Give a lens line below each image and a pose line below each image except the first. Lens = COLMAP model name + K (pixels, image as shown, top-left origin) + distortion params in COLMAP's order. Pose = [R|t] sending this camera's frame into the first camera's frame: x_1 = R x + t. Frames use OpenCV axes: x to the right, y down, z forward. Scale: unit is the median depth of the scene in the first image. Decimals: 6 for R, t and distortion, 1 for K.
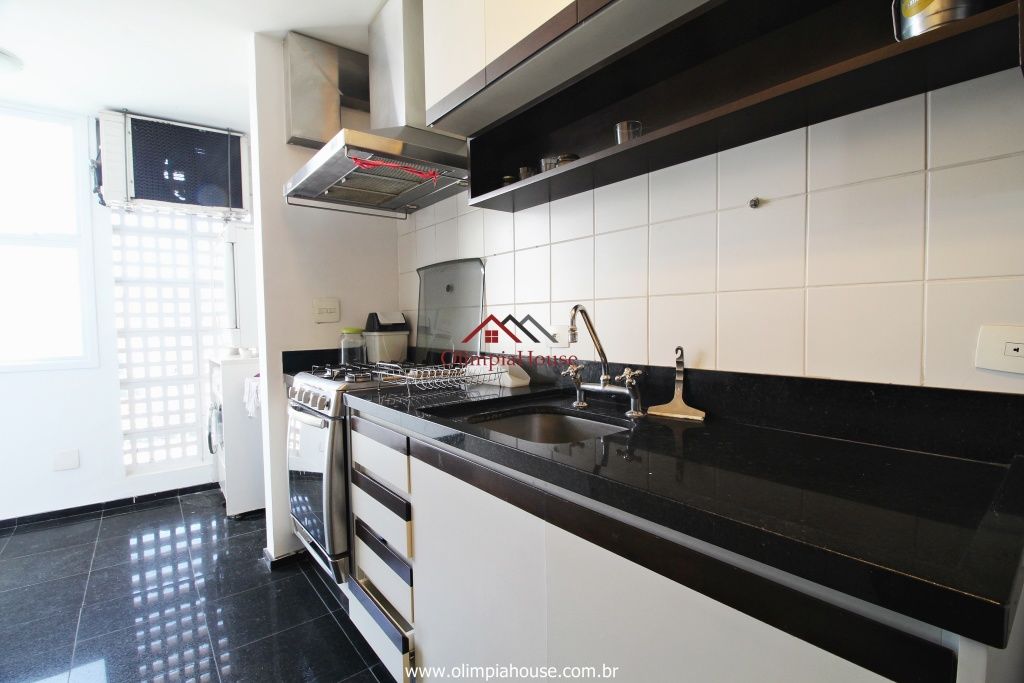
lens RADIAL K [[477.6, 0, 509.9], [0, 477.6, 338.9], [0, 0, 1]] dist [-0.001491, -0.000111]
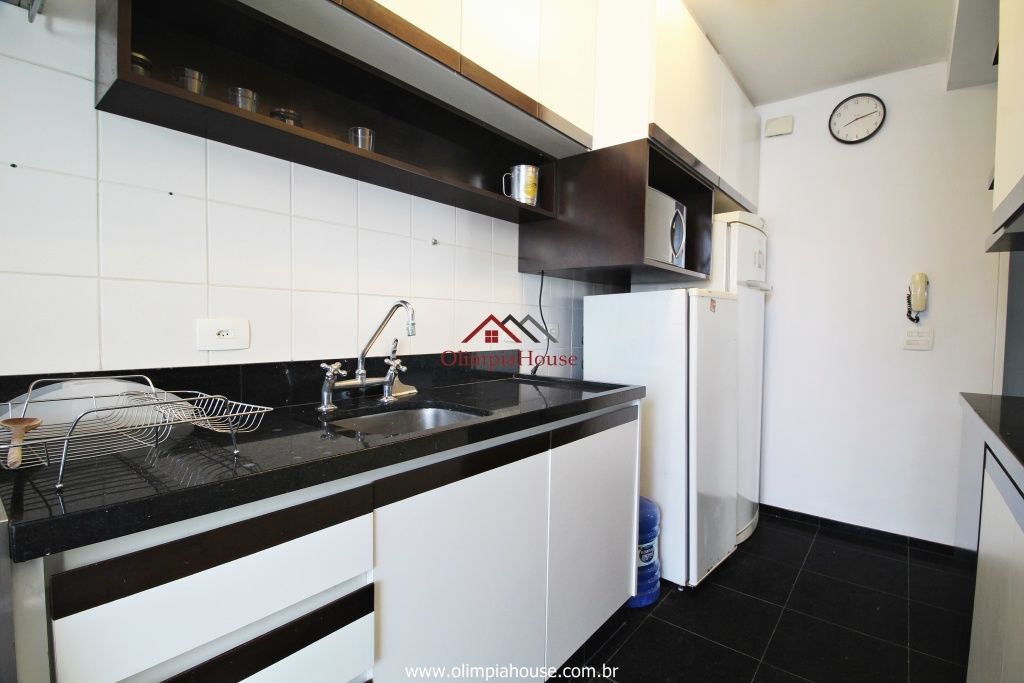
lens RADIAL K [[477.6, 0, 509.5], [0, 477.6, 342.8], [0, 0, 1]] dist [-0.001491, -0.000111]
pose [[-0.204172, -0.035643, 0.978286, -0.877773], [0.019346, 0.998995, 0.040435, -0.016398], [-0.978744, 0.027182, -0.203278, 0.911112]]
